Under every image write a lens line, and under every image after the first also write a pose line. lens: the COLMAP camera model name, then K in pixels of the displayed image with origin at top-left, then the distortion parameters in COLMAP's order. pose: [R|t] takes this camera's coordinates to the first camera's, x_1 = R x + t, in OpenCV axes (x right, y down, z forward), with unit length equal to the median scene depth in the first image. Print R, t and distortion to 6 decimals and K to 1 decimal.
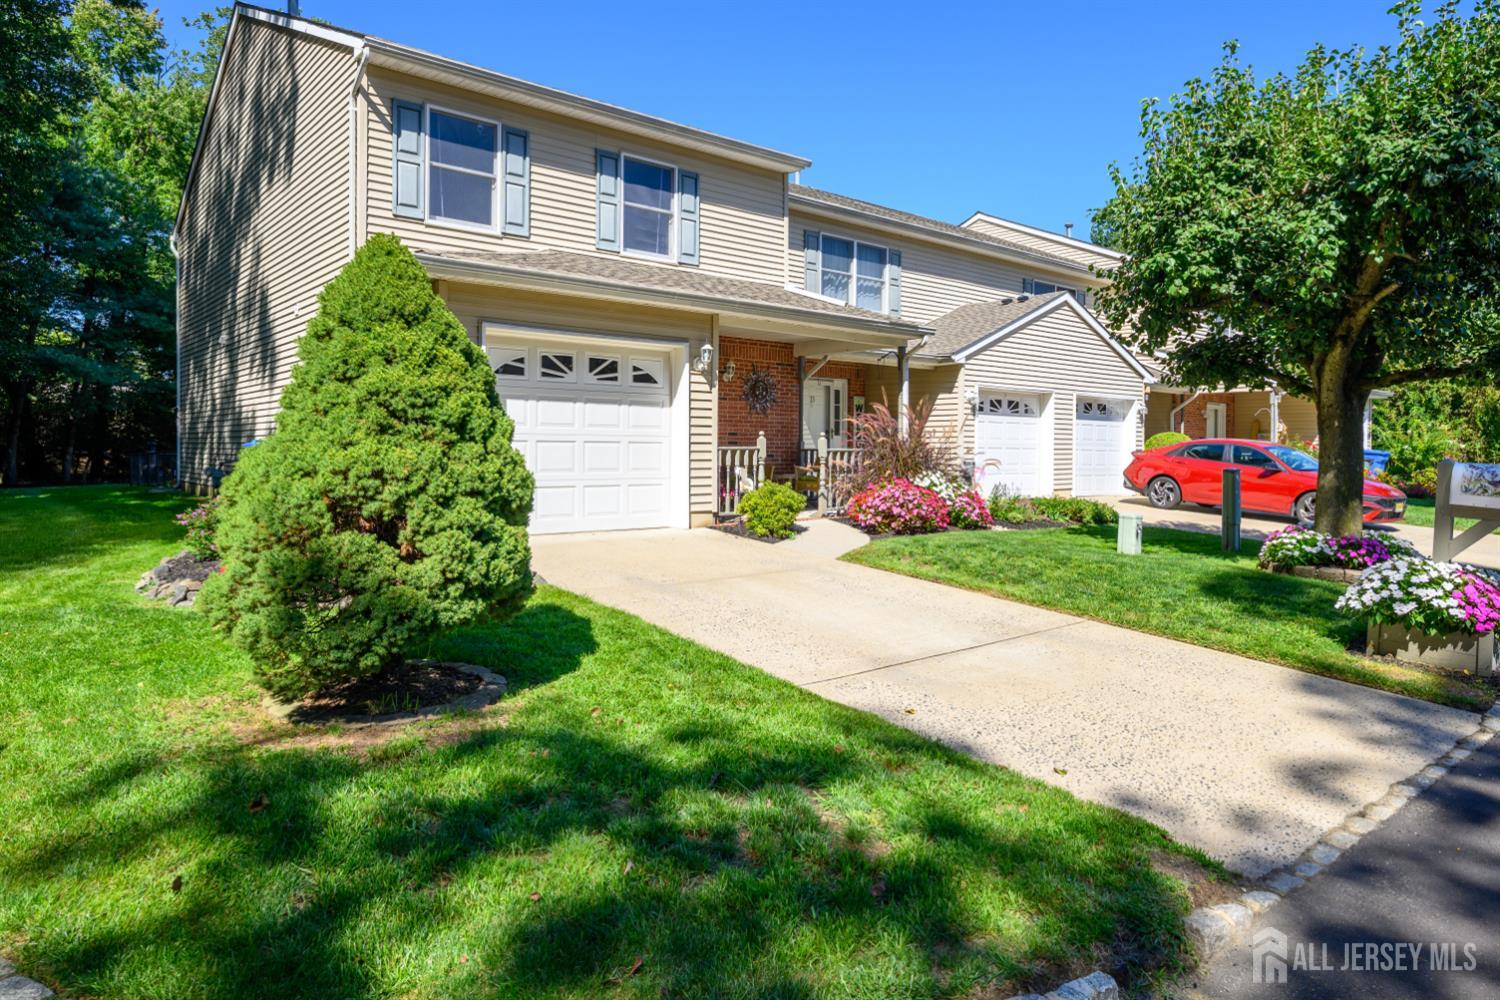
lens RADIAL K [[923.7, 0, 749.5], [0, 923.7, 496.1], [0, 0, 1]] dist [-0.007896, 0.000505]
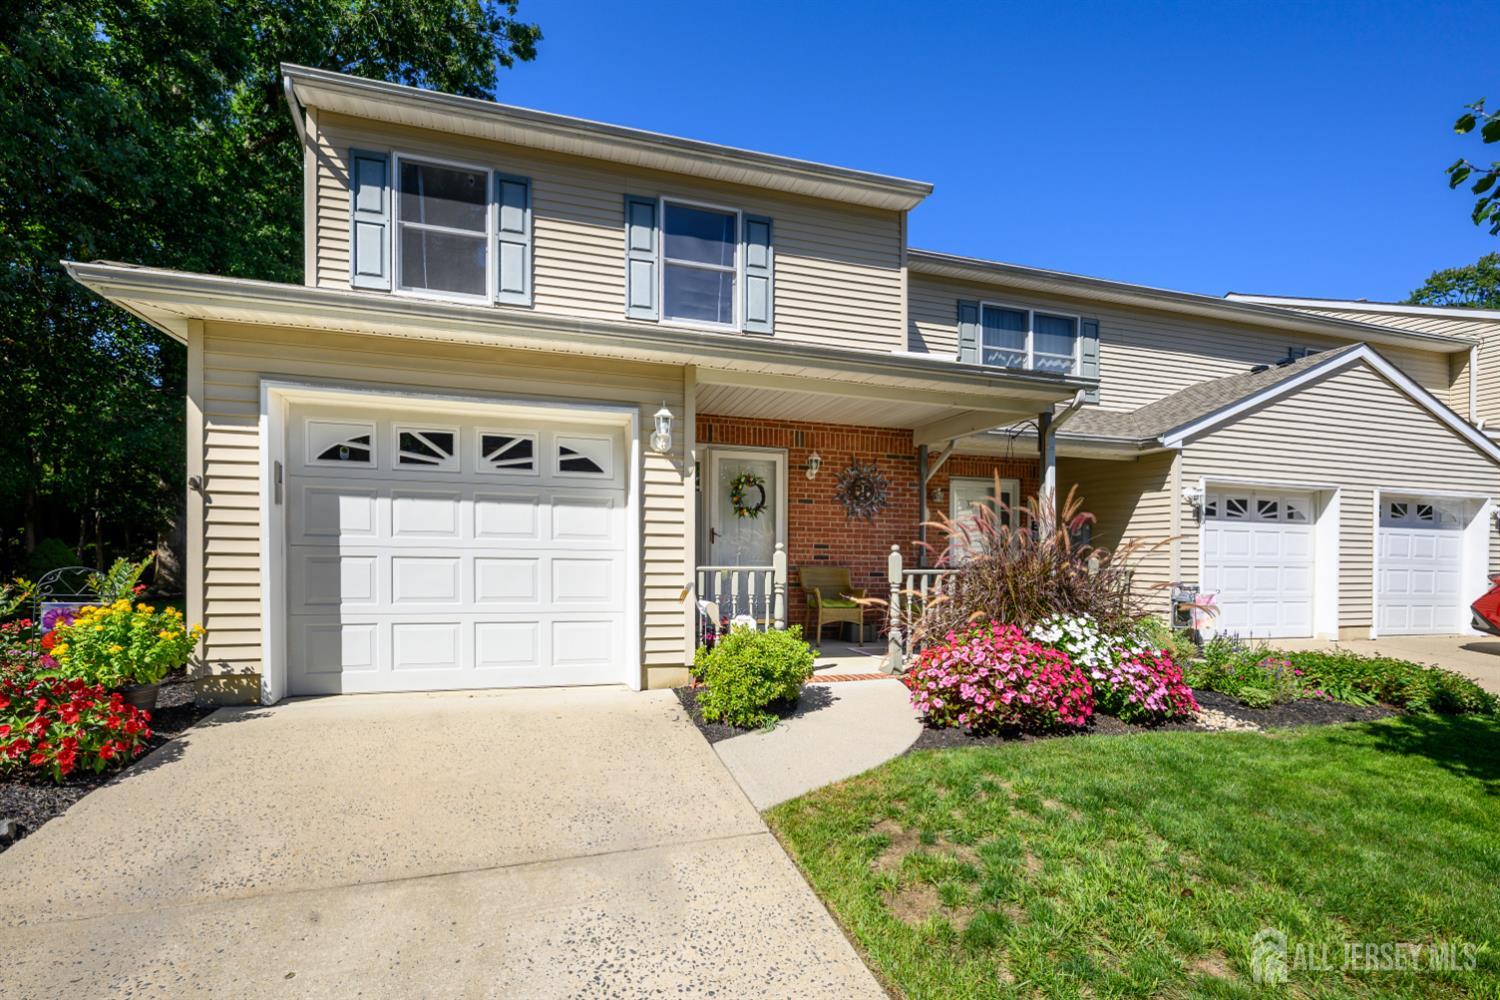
lens RADIAL K [[644.0, 0, 772.6], [0, 644.0, 562.3], [0, 0, 1]] dist [-0.003479, 0.000339]
pose [[0.919849, 0.013666, -0.392035, 0.175927], [-0.029139, 0.999012, -0.033545, -0.038346], [0.391189, 0.042280, 0.919339, 0.538166]]
